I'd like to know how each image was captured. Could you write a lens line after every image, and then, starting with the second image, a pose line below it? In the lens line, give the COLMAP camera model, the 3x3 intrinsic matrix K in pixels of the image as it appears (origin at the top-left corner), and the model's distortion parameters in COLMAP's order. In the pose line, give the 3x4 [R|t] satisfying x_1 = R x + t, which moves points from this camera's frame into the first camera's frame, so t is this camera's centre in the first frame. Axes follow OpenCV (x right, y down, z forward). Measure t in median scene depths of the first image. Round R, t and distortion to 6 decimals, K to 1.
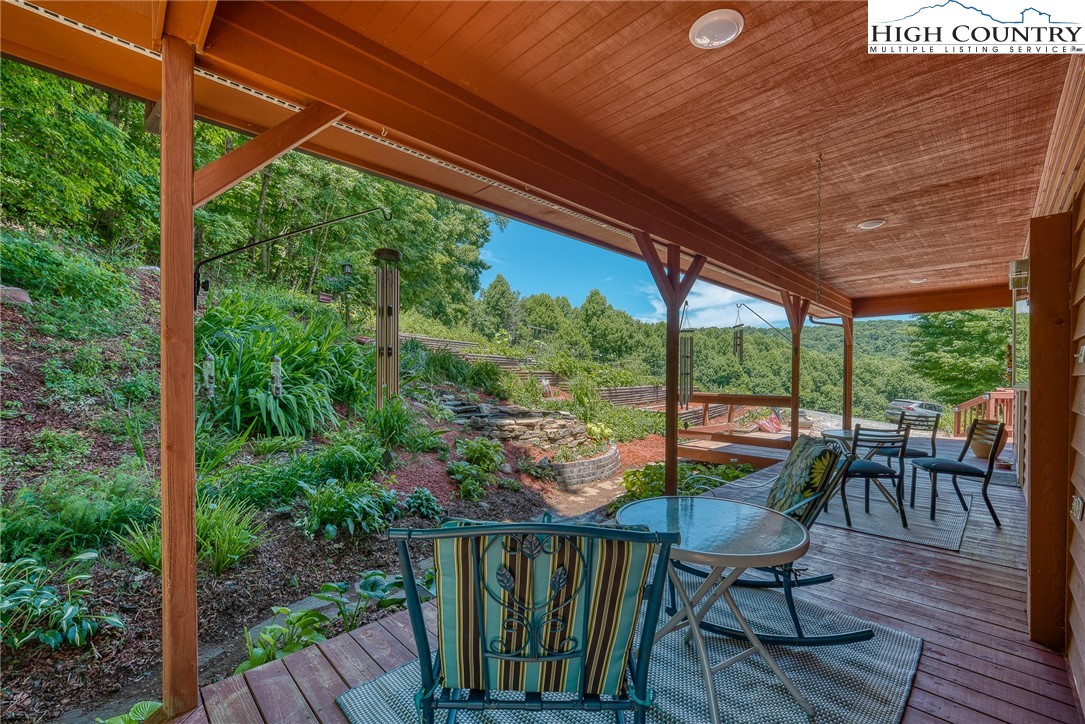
lens RADIAL K [[443.5, 0, 528.9], [0, 443.5, 362.9], [0, 0, 1]] dist [-0.001275, -0.000032]
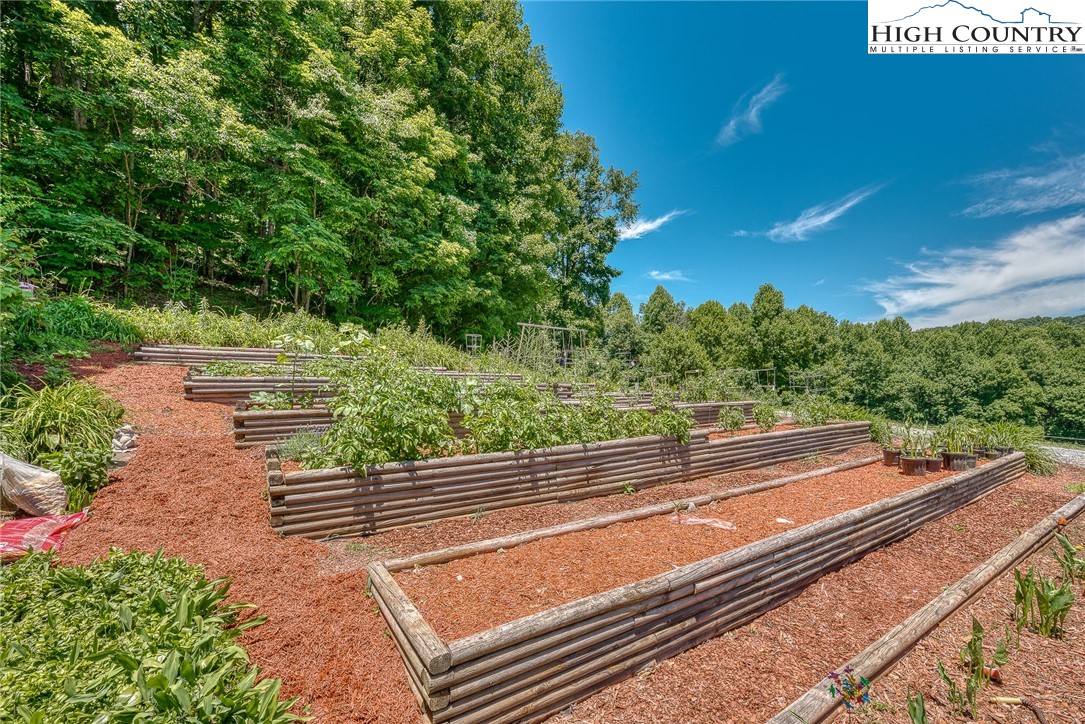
lens RADIAL K [[423.2, 0, 544.0], [0, 423.2, 388.4], [0, 0, 1]] dist [-0.002001, 0.000000]
pose [[0.917956, -0.041932, -0.394460, 0.076672], [0.045379, 0.998970, -0.000588, 0.001448], [0.394078, -0.017360, 0.918913, 0.152720]]
